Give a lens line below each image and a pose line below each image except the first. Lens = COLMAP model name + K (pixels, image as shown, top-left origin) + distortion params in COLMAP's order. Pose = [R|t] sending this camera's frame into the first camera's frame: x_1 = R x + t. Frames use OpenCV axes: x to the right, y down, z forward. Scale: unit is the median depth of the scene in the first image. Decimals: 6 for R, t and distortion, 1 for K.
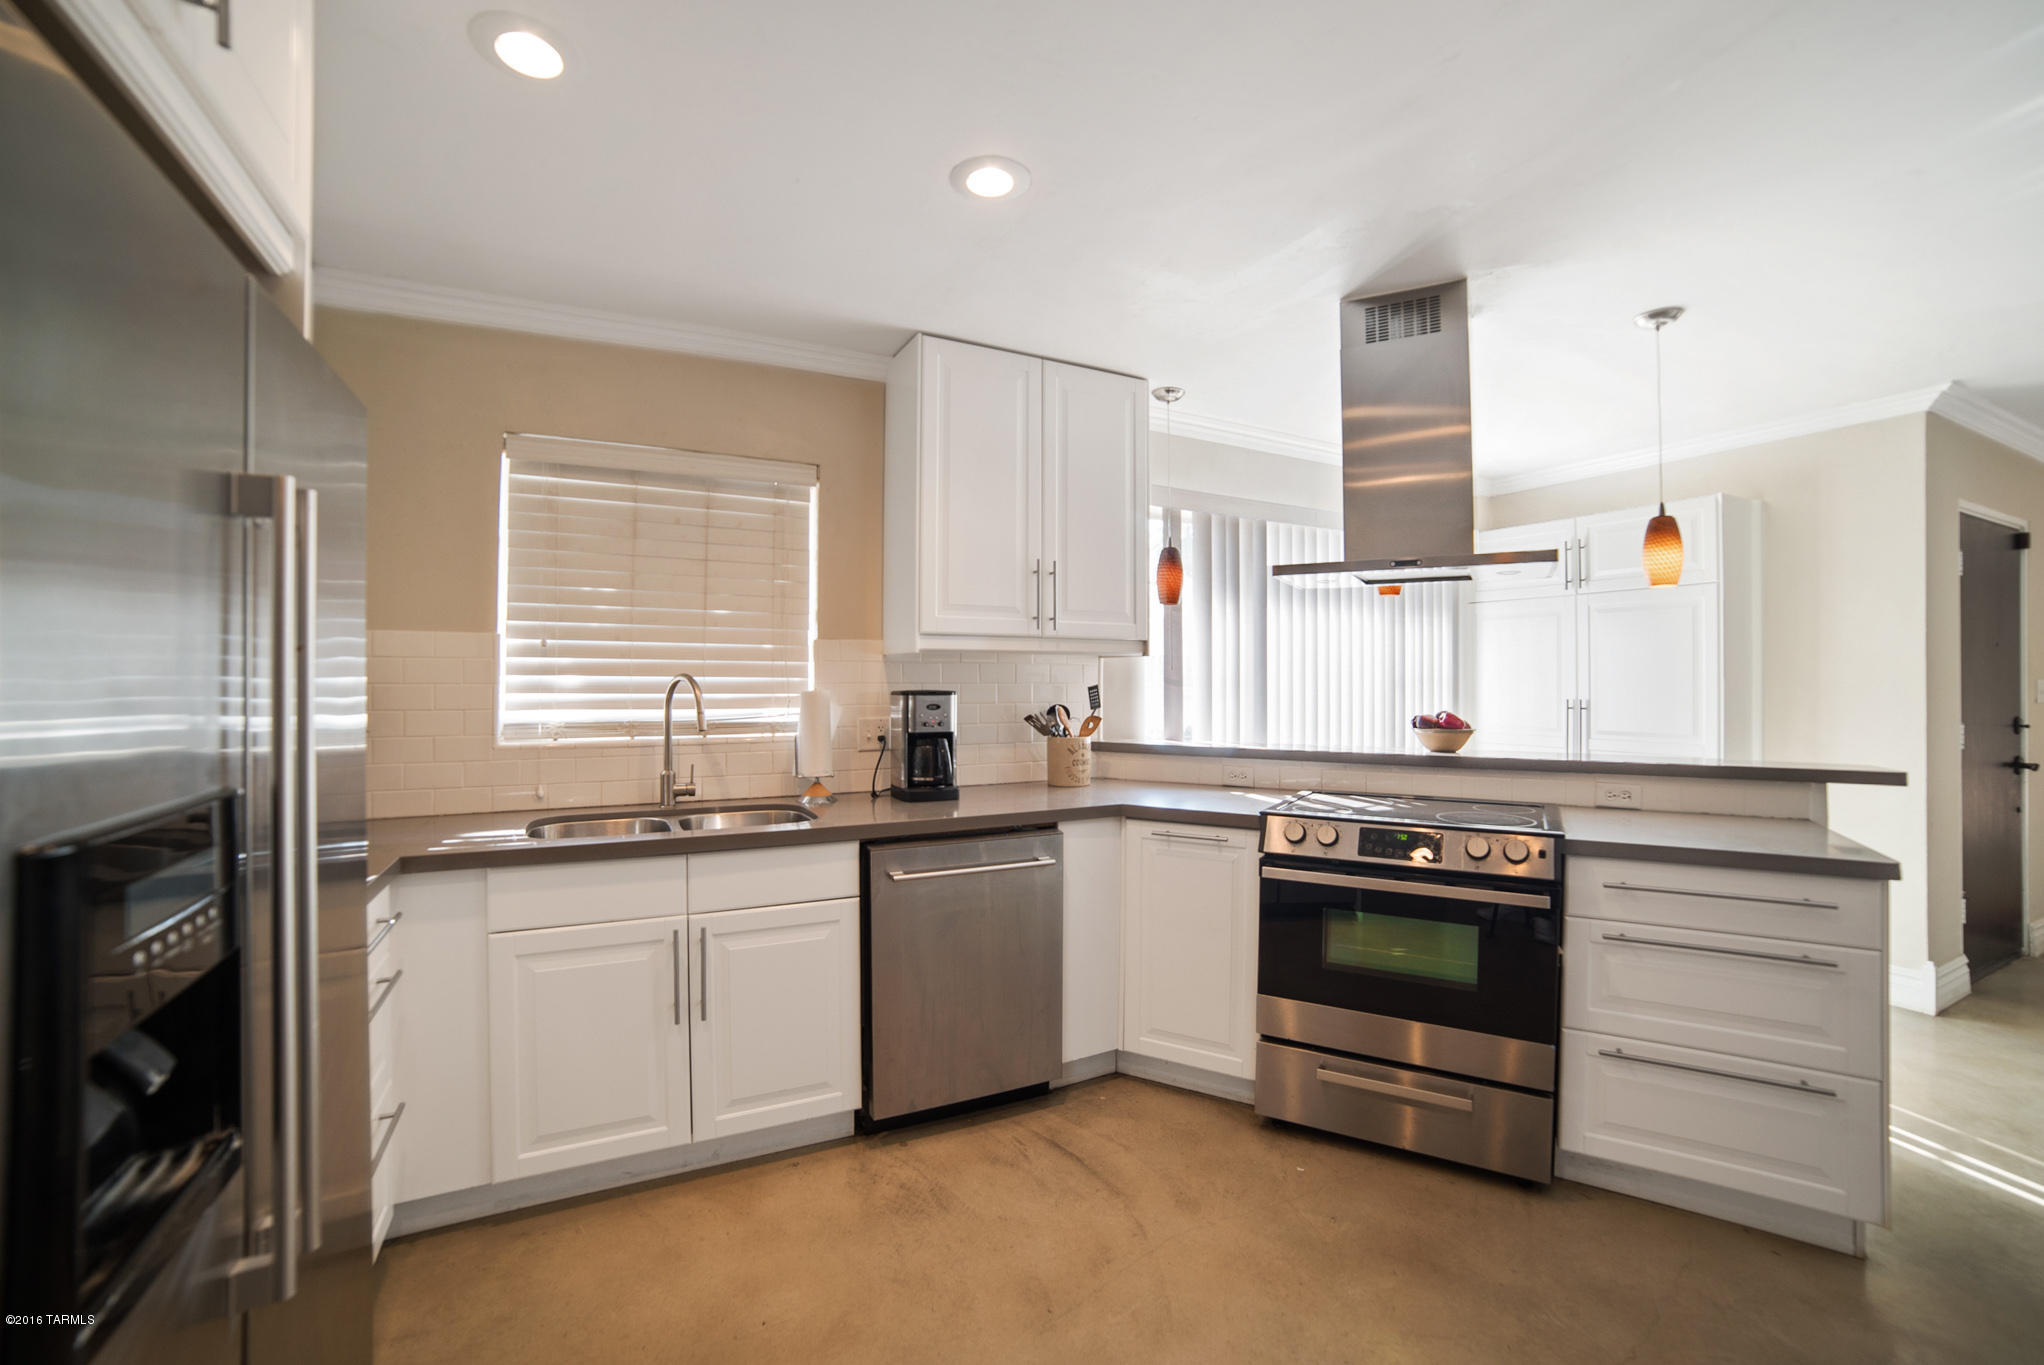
lens RADIAL K [[813.9, 0, 1022.0], [0, 813.9, 682.5], [0, 0, 1]] dist [-0.000285, 0.000008]
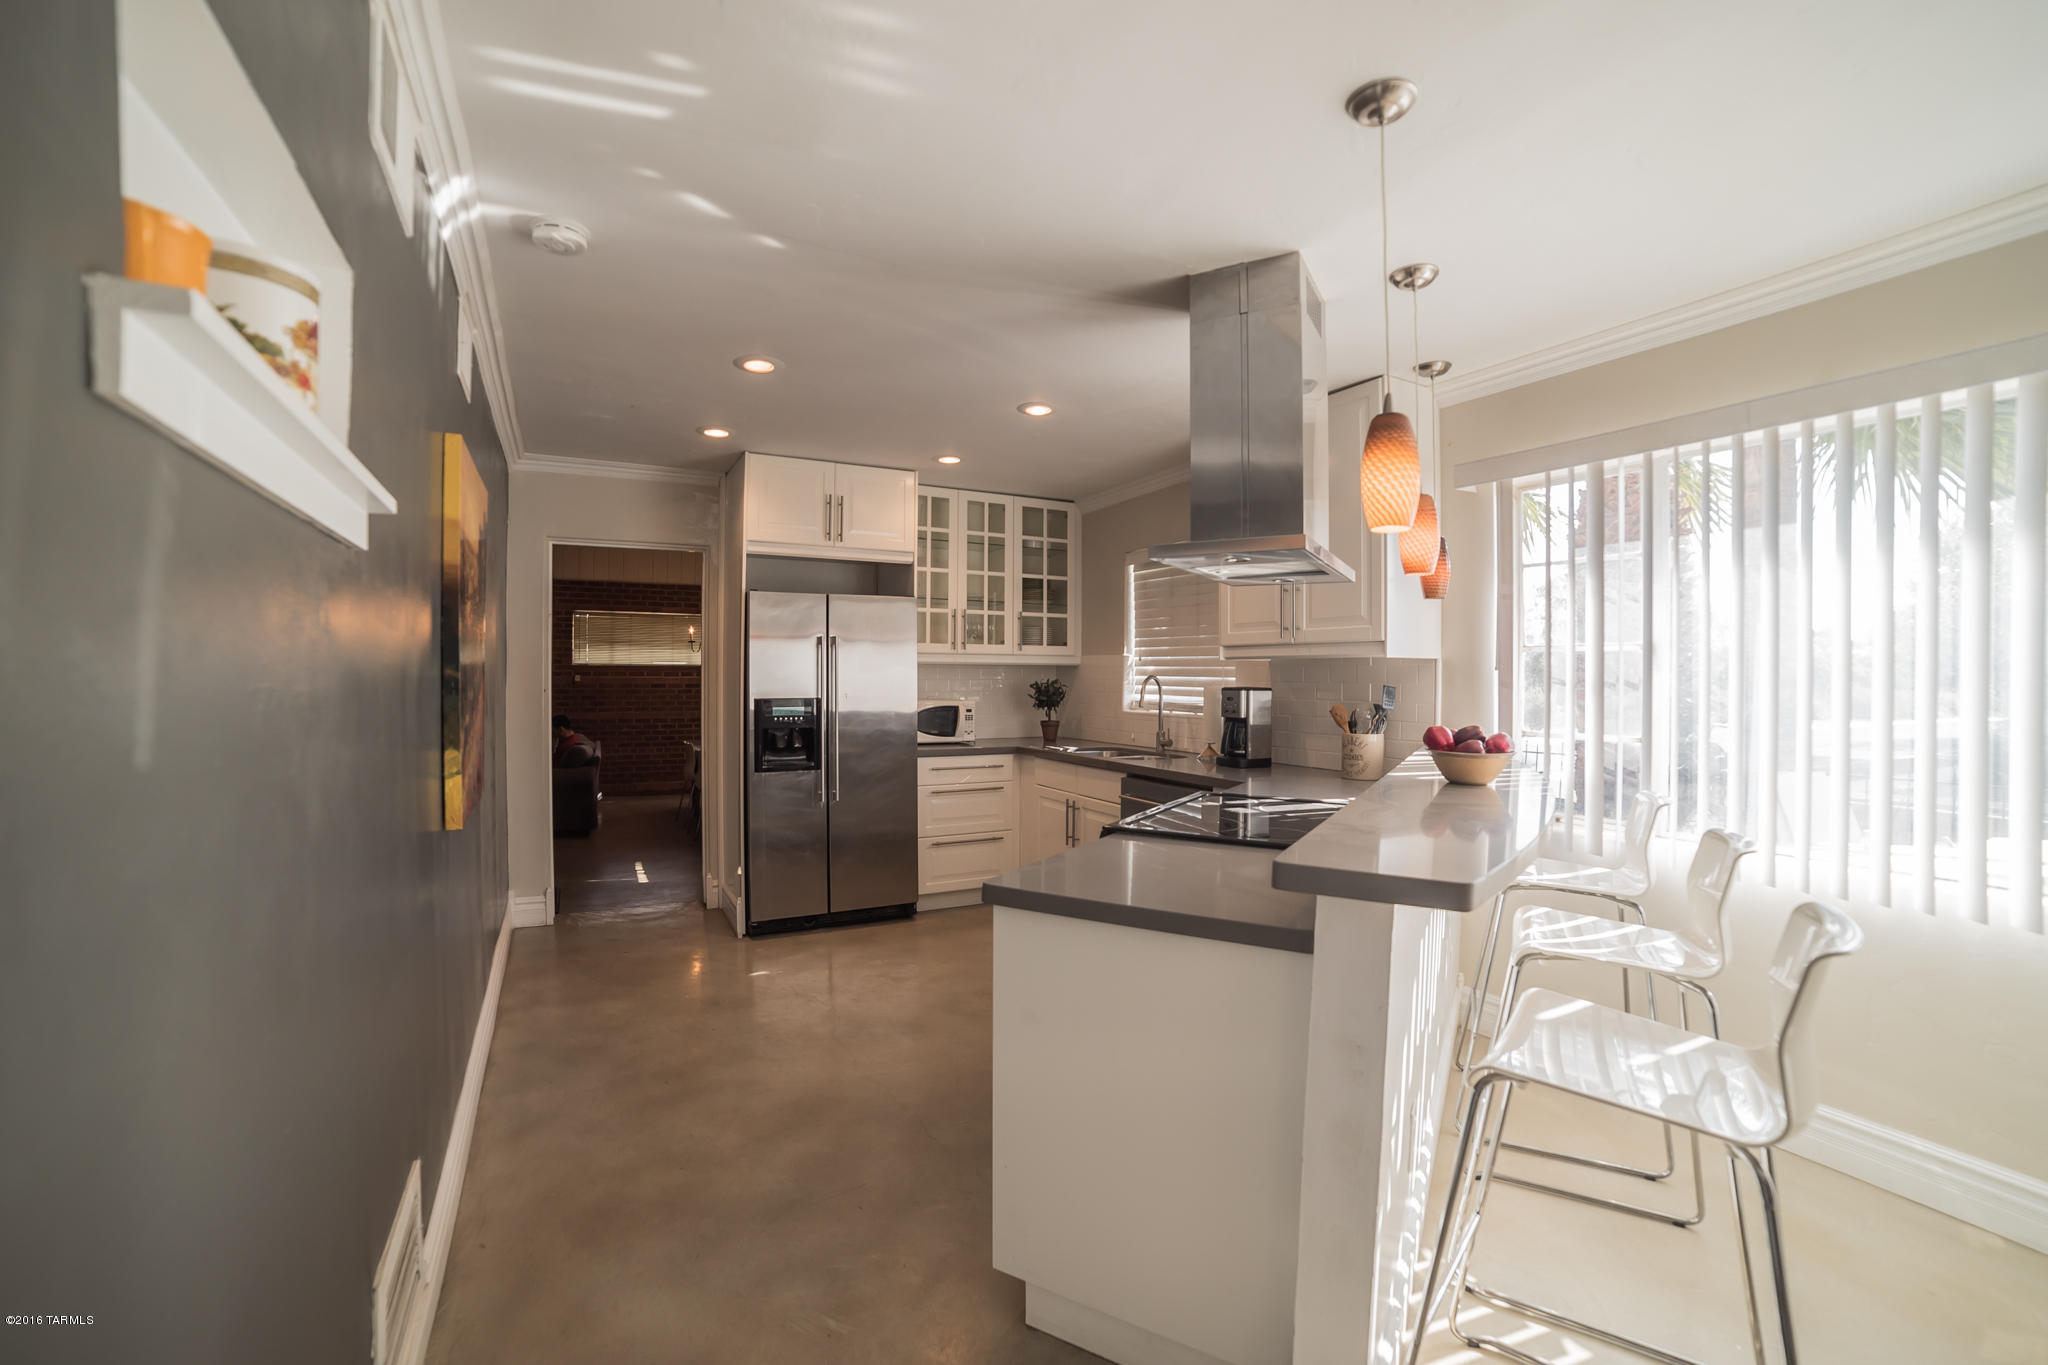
lens RADIAL K [[871.2, 0, 1024.0], [0, 871.2, 682.5], [0, 0, 1]] dist [-0.110262, 0.048832]
pose [[0.064432, 0.007531, -0.997894, 1.419193], [-0.007911, 0.999944, 0.007036, -0.004593], [0.997891, 0.007441, 0.064488, 0.595562]]
